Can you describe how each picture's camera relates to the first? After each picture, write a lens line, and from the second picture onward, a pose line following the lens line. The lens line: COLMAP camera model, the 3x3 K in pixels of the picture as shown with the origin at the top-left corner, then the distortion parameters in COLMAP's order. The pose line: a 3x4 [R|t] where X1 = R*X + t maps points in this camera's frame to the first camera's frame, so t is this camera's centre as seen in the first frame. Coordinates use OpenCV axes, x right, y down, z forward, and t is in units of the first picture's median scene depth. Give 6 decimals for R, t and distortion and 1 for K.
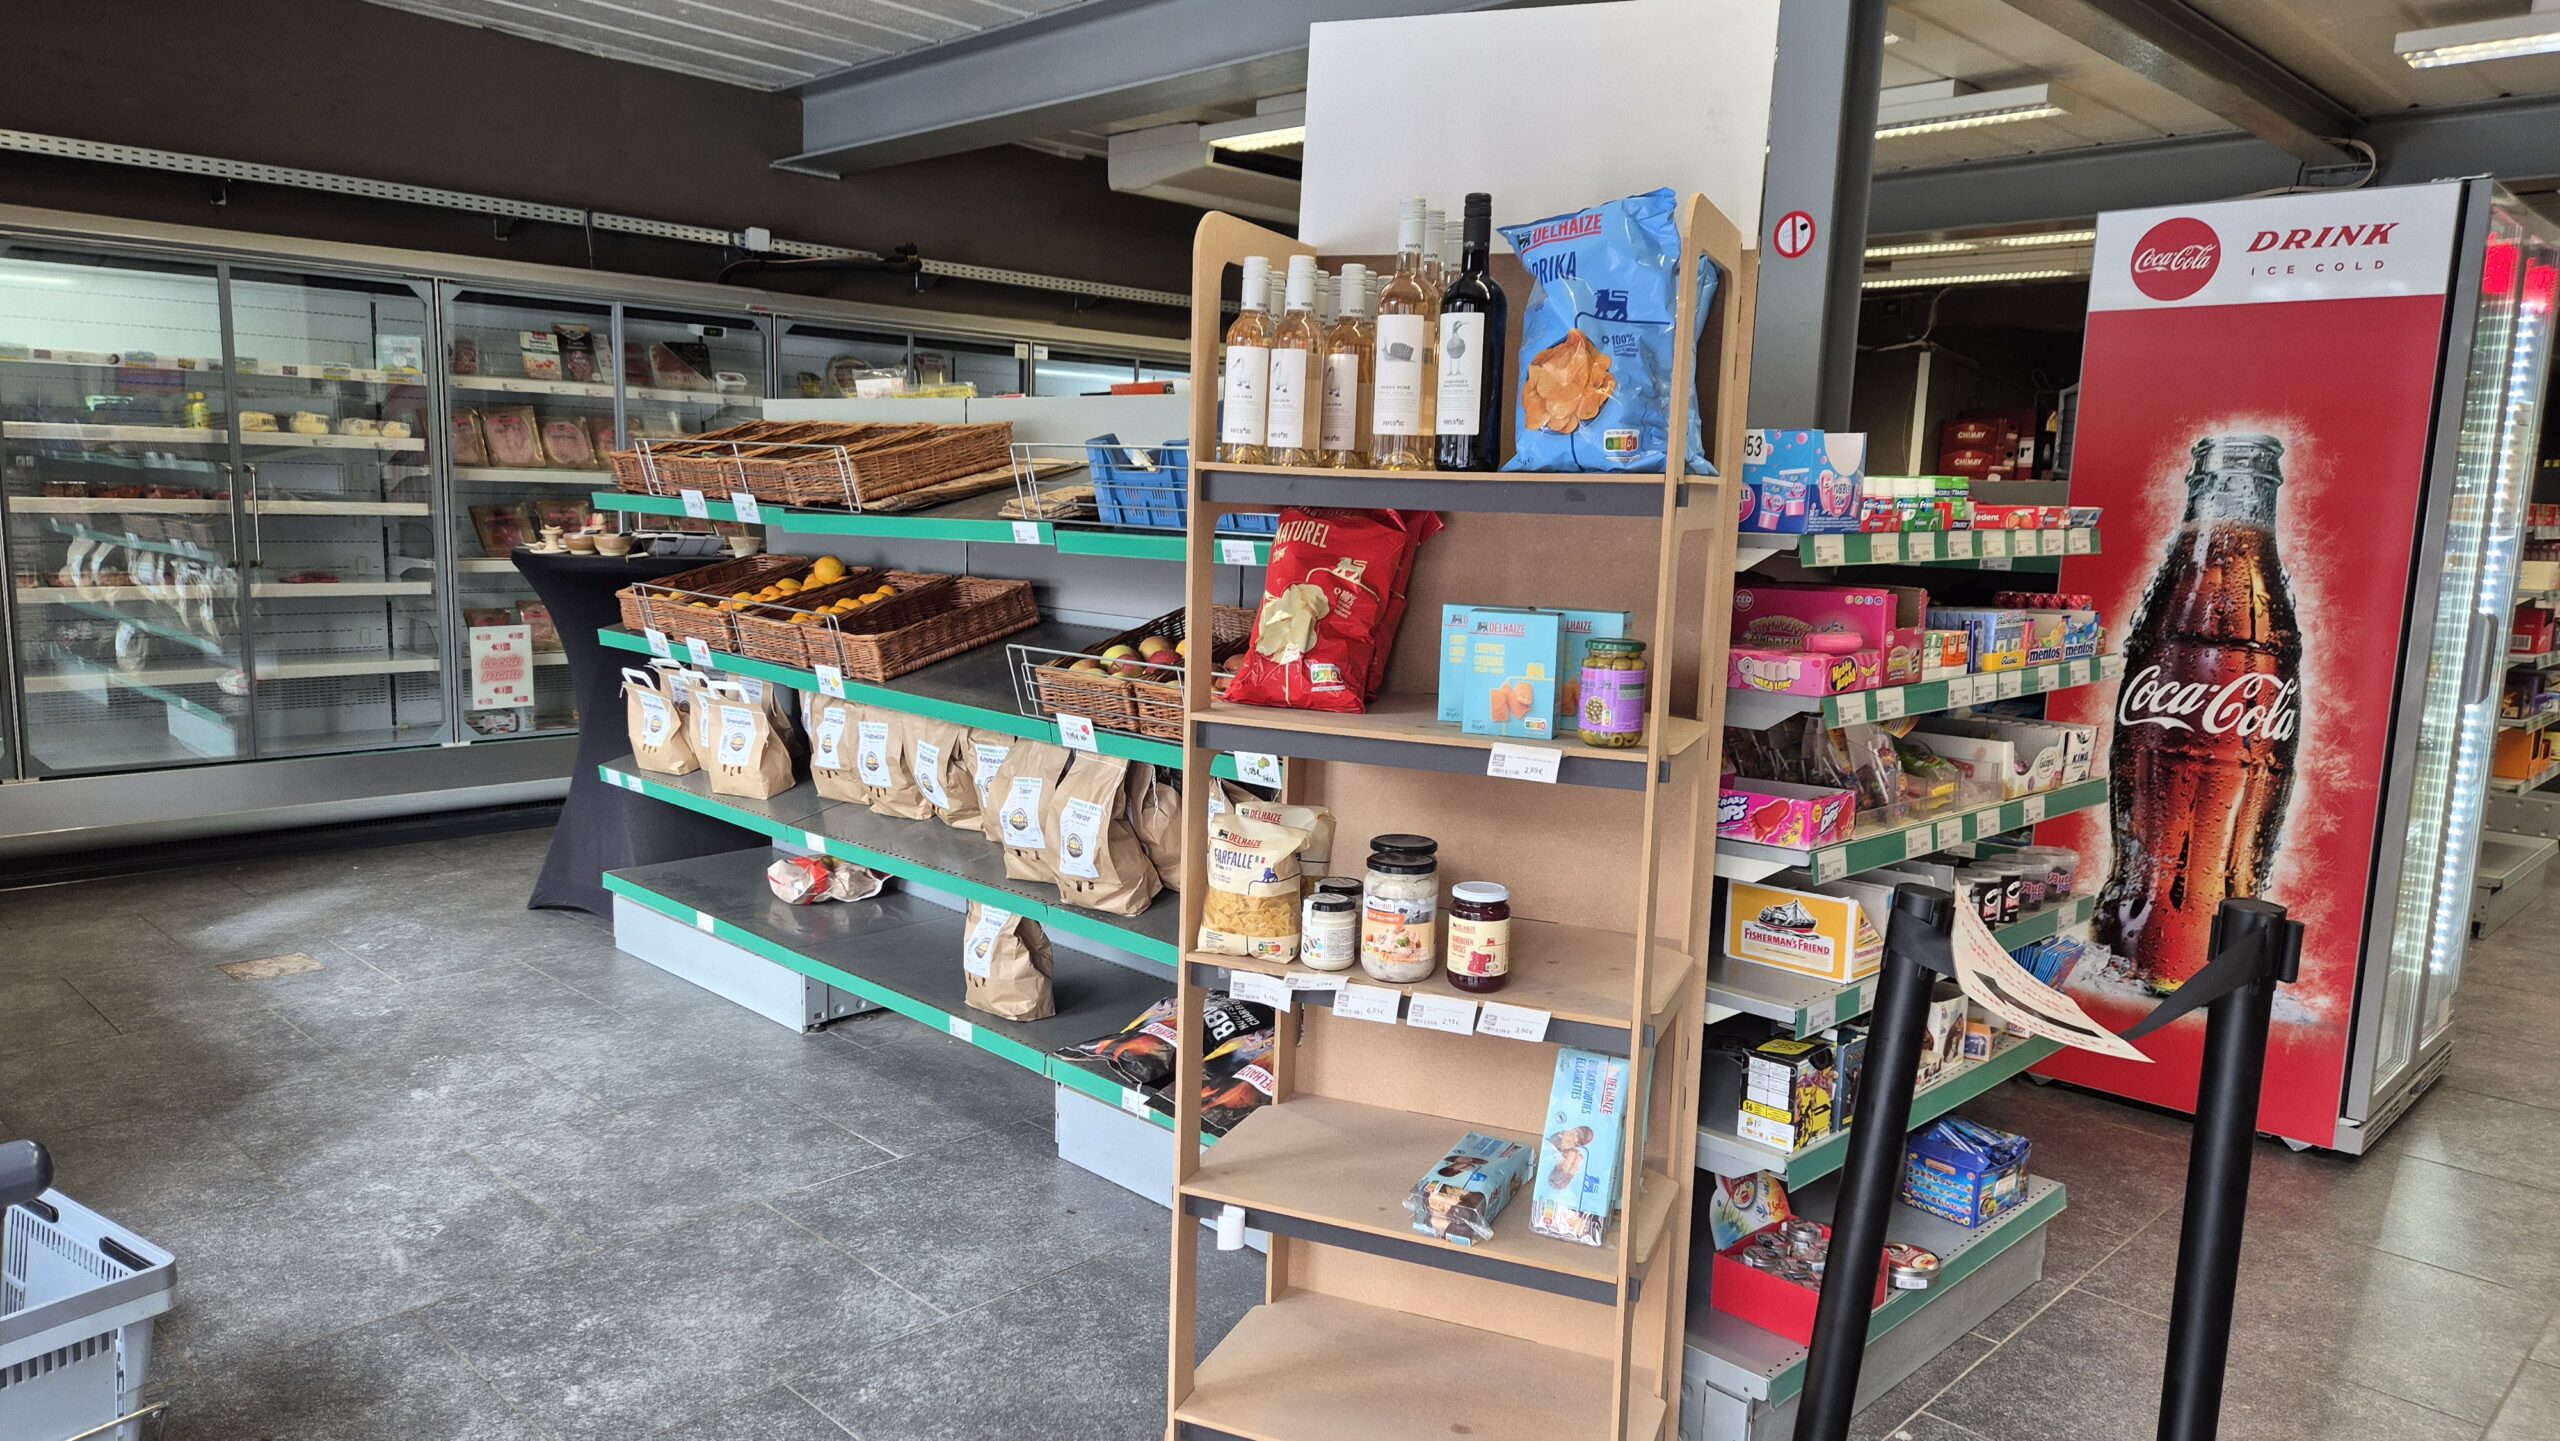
lens RADIAL K [[1699.0, 0, 1280.0], [0, 1699.0, 720.5], [0, 0, 1]] dist [0.089621, -0.092443]
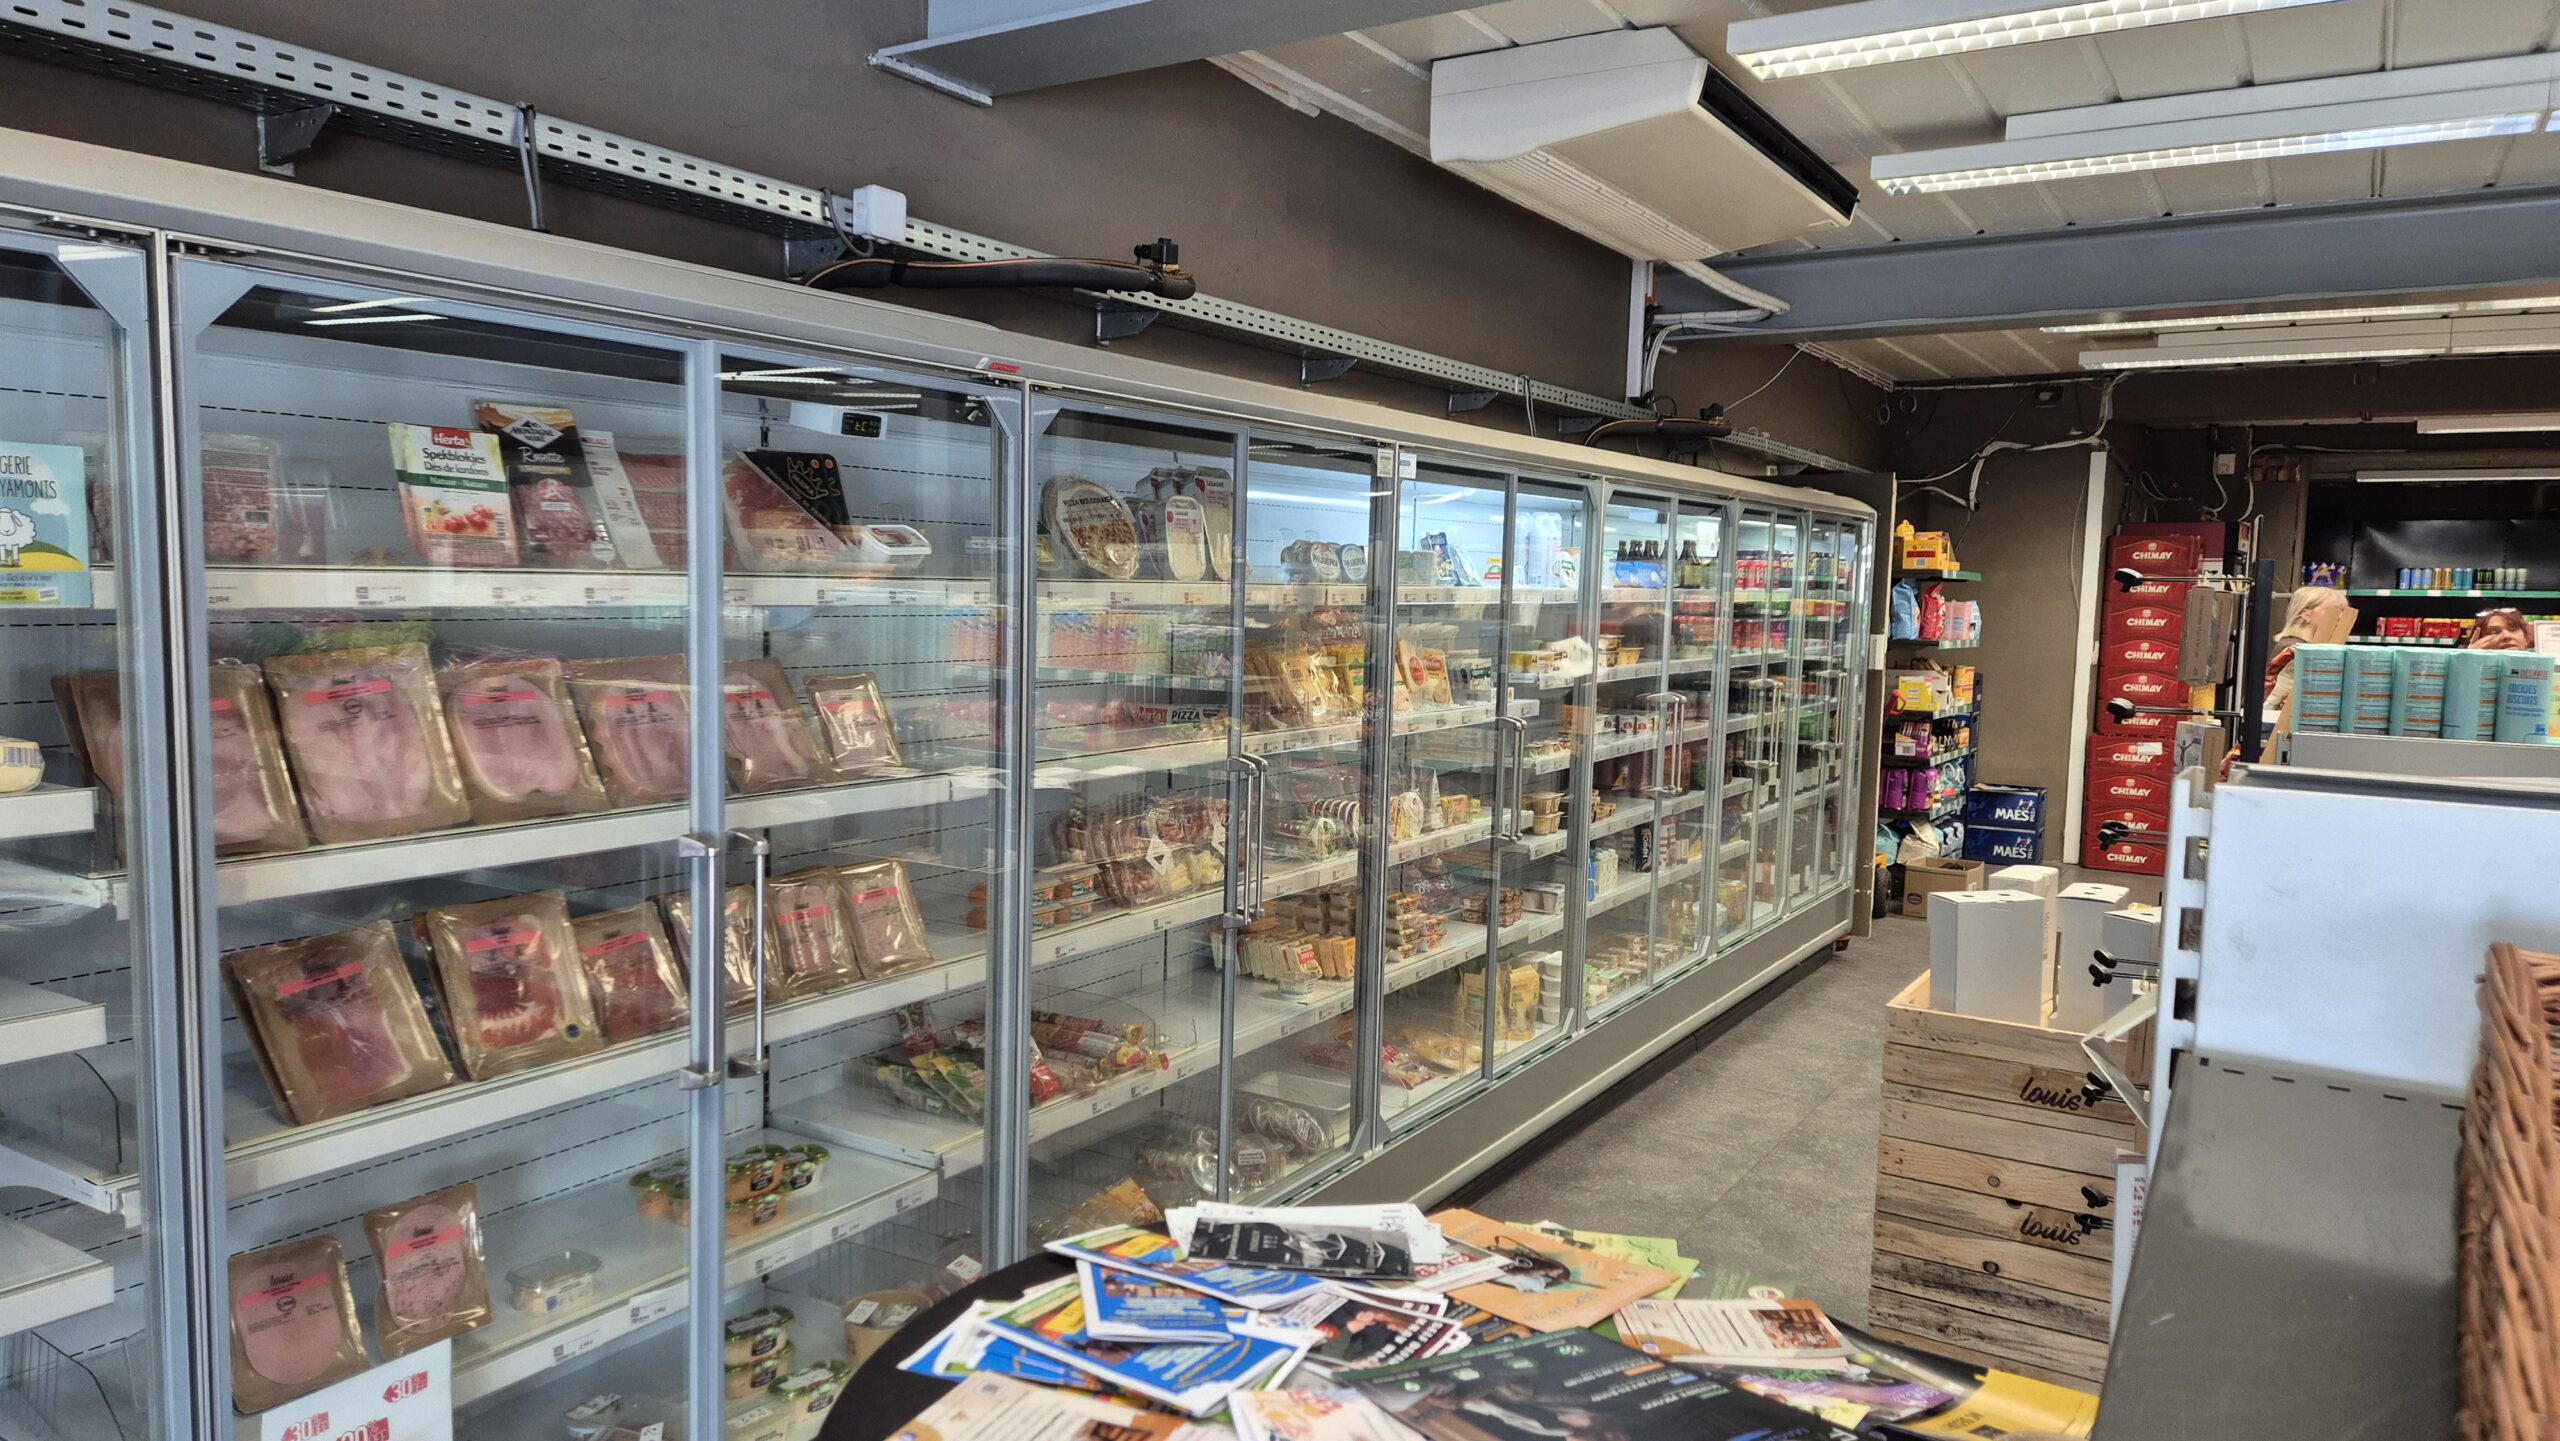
lens RADIAL K [[1699.0, 0, 1280.0], [0, 1699.0, 720.5], [0, 0, 1]] dist [0.089621, -0.092443]
pose [[0.976286, -0.031230, 0.214219, -0.323211], [0.041709, 0.998135, -0.044574, -0.136789], [-0.212427, 0.052452, 0.975768, 0.599330]]
